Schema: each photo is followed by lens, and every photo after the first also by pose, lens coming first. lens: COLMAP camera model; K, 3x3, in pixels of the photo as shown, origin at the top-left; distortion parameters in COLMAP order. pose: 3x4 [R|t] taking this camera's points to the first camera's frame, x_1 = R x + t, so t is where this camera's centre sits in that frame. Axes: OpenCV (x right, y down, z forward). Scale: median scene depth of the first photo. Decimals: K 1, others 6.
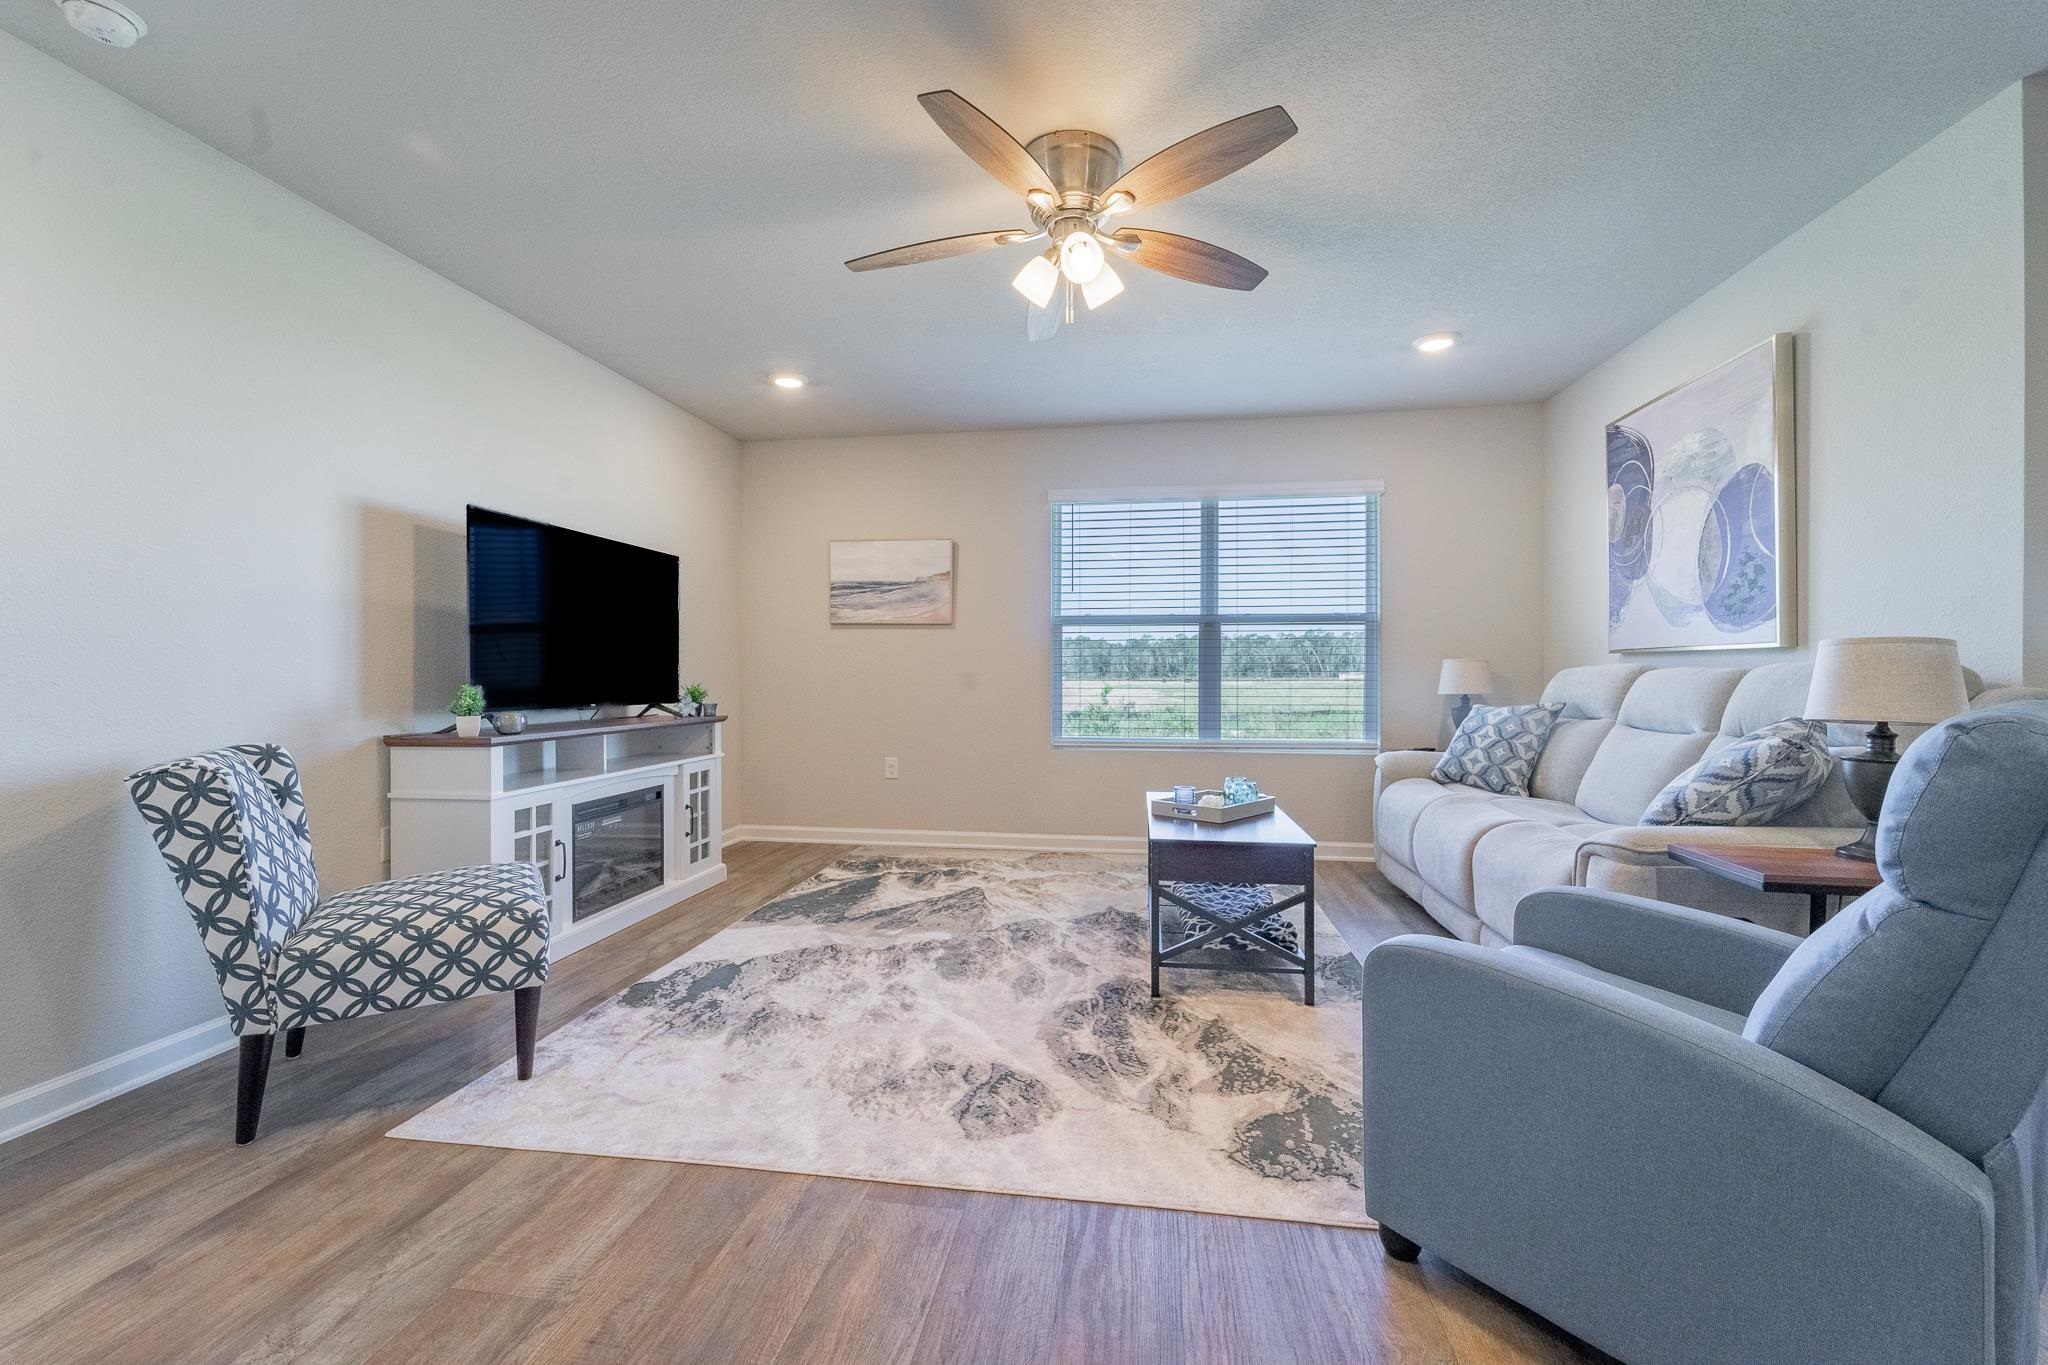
lens RADIAL K [[836.4, 0, 992.4], [0, 836.4, 670.6], [0, 0, 1]] dist [0.003605, -0.002104]
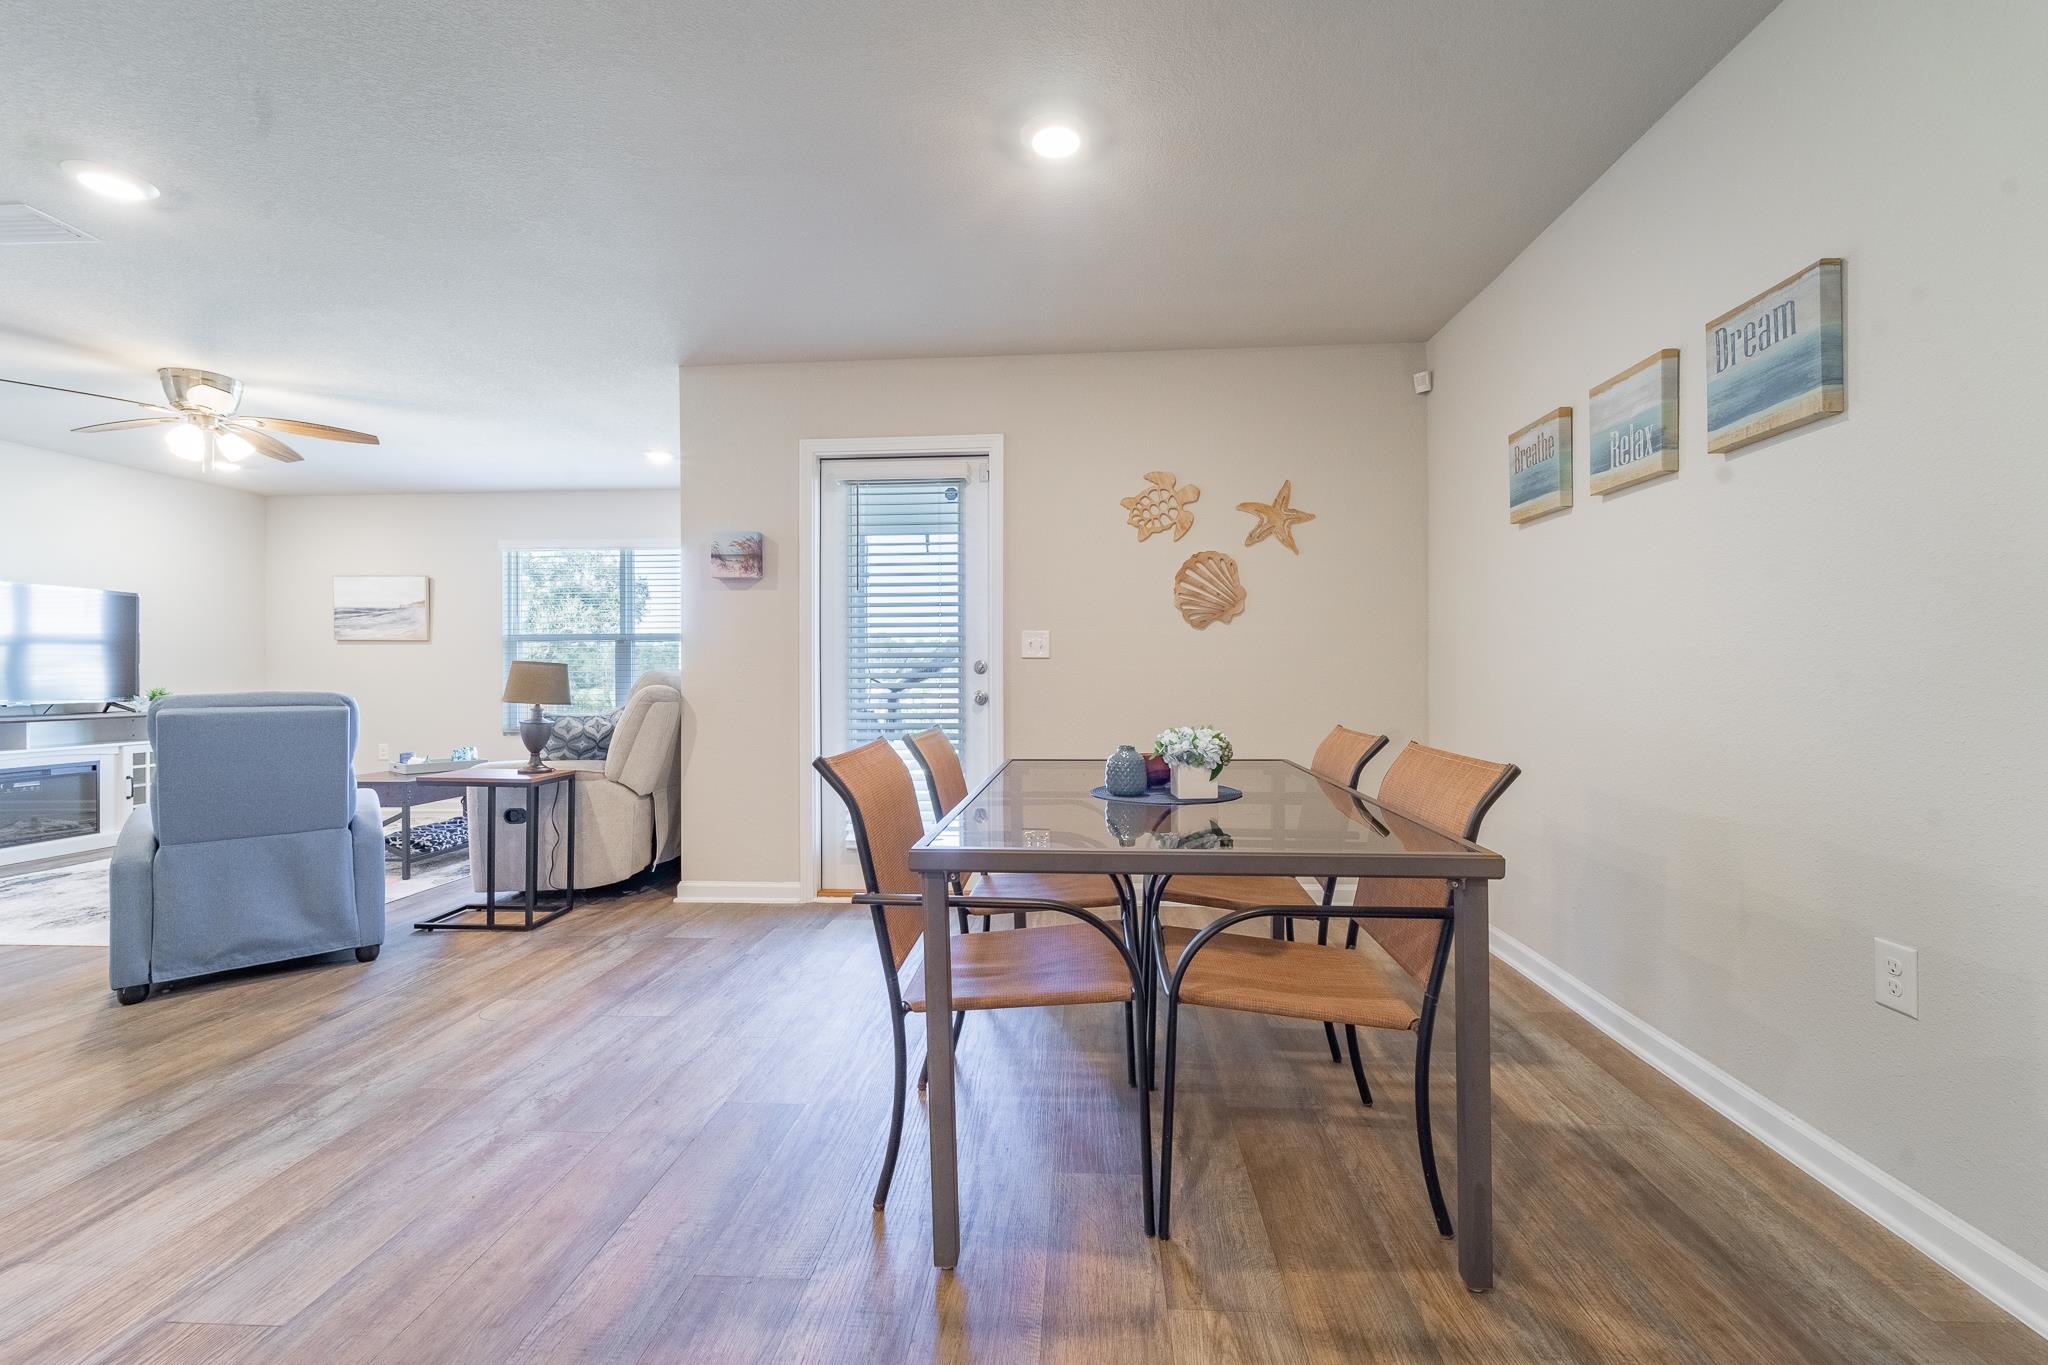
lens RADIAL K [[836.4, 0, 1009.8], [0, 836.4, 669.6], [0, 0, 1]] dist [0.003605, -0.002104]
pose [[0.994051, -0.003137, 0.108873, 1.224000], [0.003706, 0.999981, -0.005025, -0.001455], [-0.108855, 0.005399, 0.994043, -0.682675]]
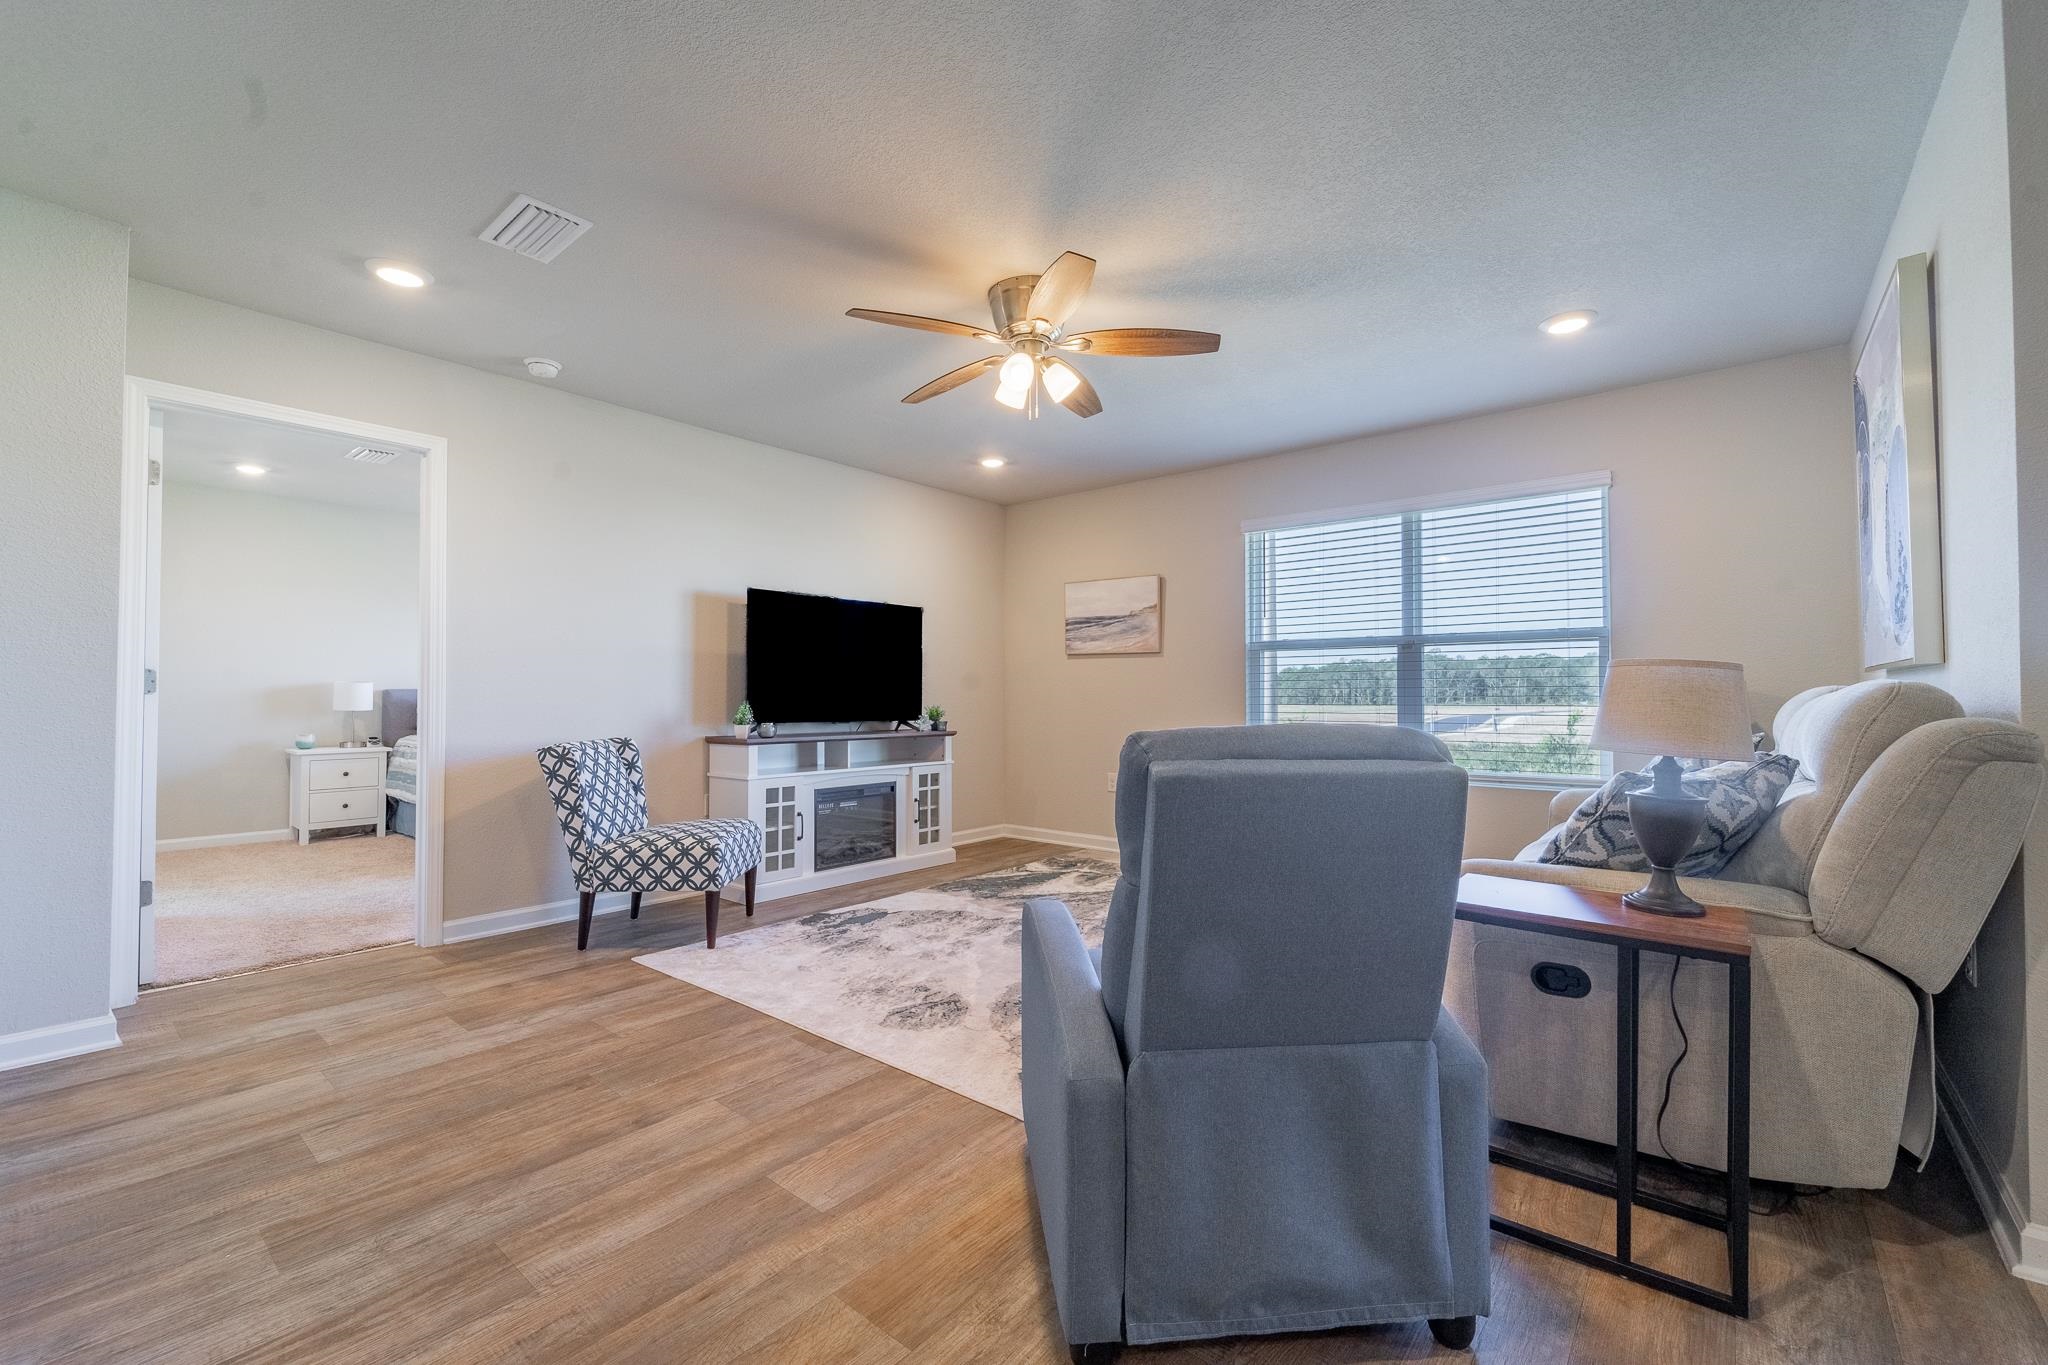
lens RADIAL K [[836.4, 0, 980.7], [0, 836.4, 675.2], [0, 0, 1]] dist [0.003605, -0.002104]
pose [[0.850156, -0.013523, -0.526358, 0.559301], [0.001271, 0.999720, -0.023631, -0.001046], [0.526530, 0.019421, 0.849935, -0.082996]]
